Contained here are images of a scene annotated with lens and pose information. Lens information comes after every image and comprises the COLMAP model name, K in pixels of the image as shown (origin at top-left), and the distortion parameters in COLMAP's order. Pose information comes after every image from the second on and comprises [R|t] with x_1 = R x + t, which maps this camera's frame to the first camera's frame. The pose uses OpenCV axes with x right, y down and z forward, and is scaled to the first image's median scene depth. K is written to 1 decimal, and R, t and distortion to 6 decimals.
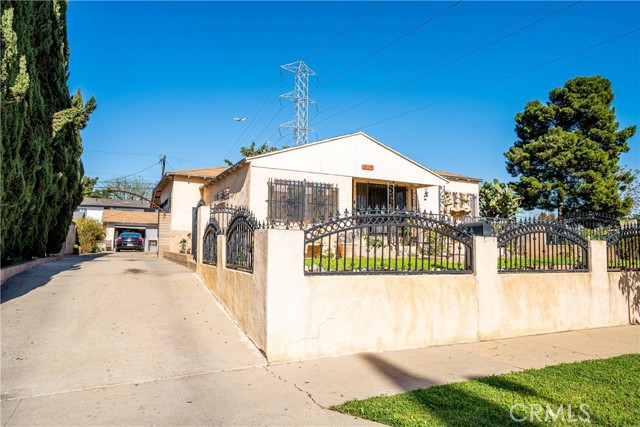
lens RADIAL K [[444.2, 0, 319.5], [0, 444.2, 213.9], [0, 0, 1]] dist [0.008209, 0.000195]
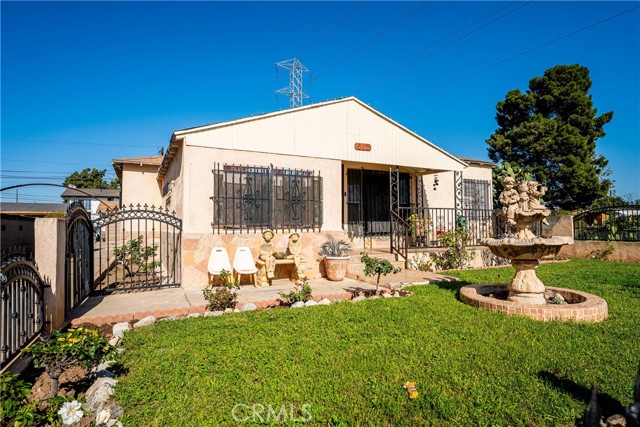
lens RADIAL K [[349.9, 0, 320.2], [0, 349.9, 214.9], [0, 0, 1]] dist [-0.008086, -0.000542]
pose [[0.999848, -0.017159, 0.003117, 0.014718], [0.016966, 0.998400, 0.053936, -0.010792], [-0.004038, -0.053875, 0.998540, 0.175923]]
